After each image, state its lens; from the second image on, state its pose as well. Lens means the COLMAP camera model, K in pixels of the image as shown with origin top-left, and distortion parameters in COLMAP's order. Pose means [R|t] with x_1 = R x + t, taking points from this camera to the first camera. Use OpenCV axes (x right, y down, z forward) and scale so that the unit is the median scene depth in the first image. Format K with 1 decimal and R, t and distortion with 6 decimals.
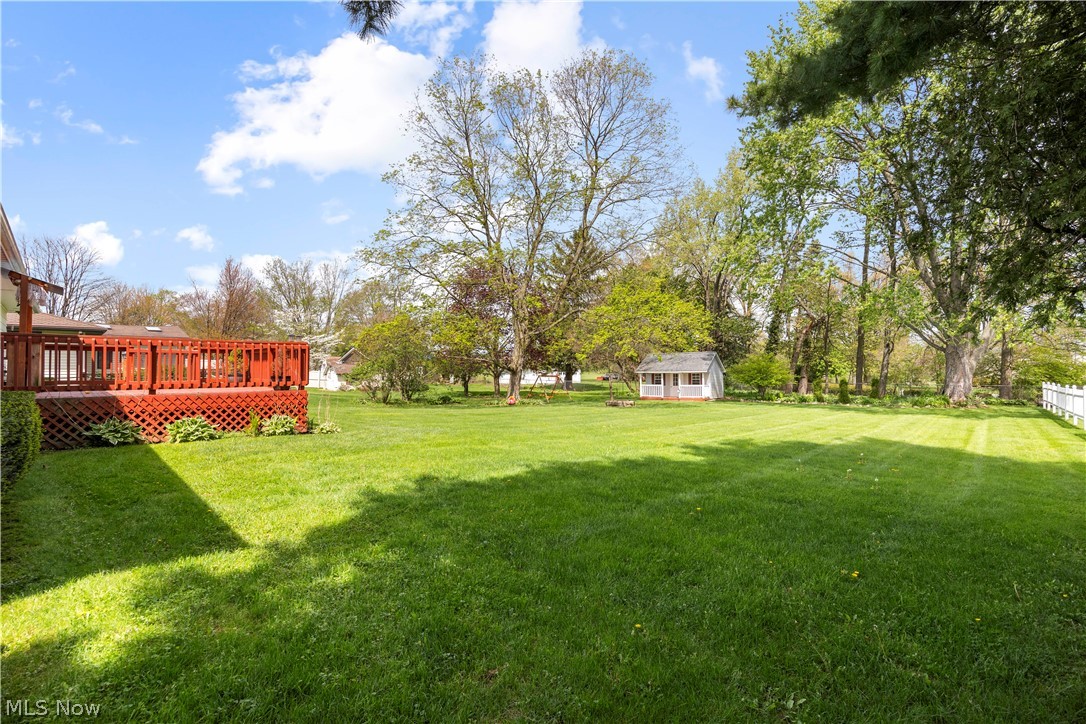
lens RADIAL K [[479.9, 0, 543.1], [0, 479.9, 366.0], [0, 0, 1]] dist [-0.018731, 0.001446]
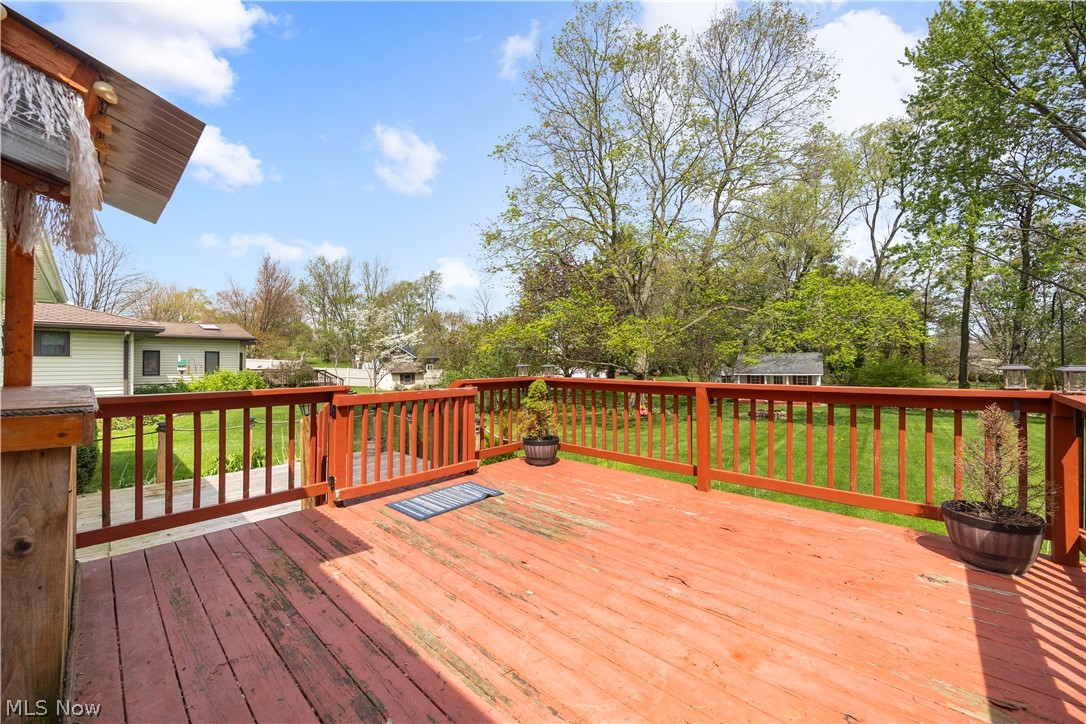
lens RADIAL K [[420.1, 0, 540.5], [0, 420.1, 361.7], [0, 0, 1]] dist [0.002414, -0.000564]
pose [[0.999509, -0.002334, 0.031252, -0.120244], [0.002140, 0.999978, 0.006223, -0.008688], [-0.031266, -0.006153, 0.999492, 0.103285]]
